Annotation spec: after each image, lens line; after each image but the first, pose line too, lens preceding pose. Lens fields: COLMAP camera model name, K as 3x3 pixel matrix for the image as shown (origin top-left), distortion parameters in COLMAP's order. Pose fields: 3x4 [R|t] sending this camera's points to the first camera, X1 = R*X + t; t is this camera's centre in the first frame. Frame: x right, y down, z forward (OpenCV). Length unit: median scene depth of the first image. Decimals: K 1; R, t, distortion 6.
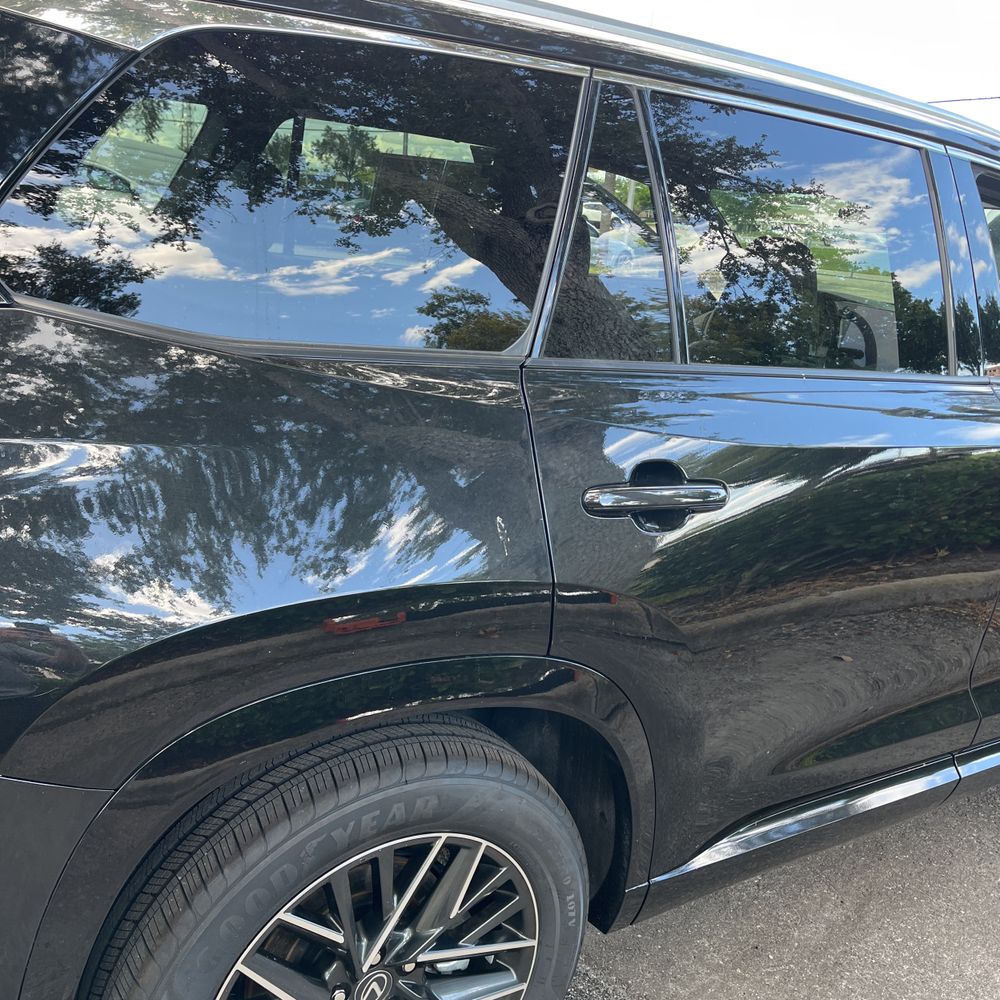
lens RADIAL K [[1044.3, 0, 500.0], [0, 1044.3, 500.0], [0, 0, 1]] dist [0.035763, -0.011401]
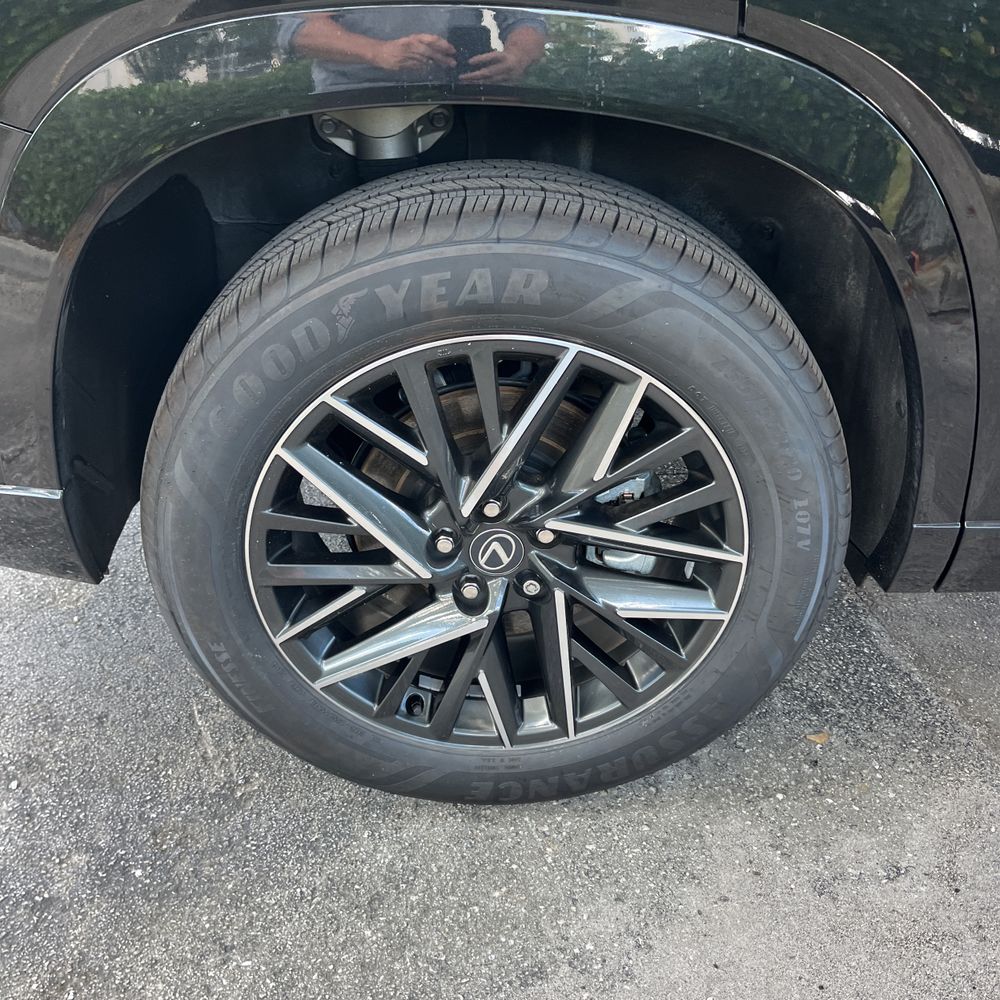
lens RADIAL K [[1044.3, 0, 500.0], [0, 1044.3, 500.0], [0, 0, 1]] dist [0.035763, -0.011401]
pose [[0.840890, 0.184270, -0.508869, 0.266472], [-0.061115, 0.966568, 0.249020, 0.249781], [0.537744, -0.178299, 0.824039, 0.401659]]
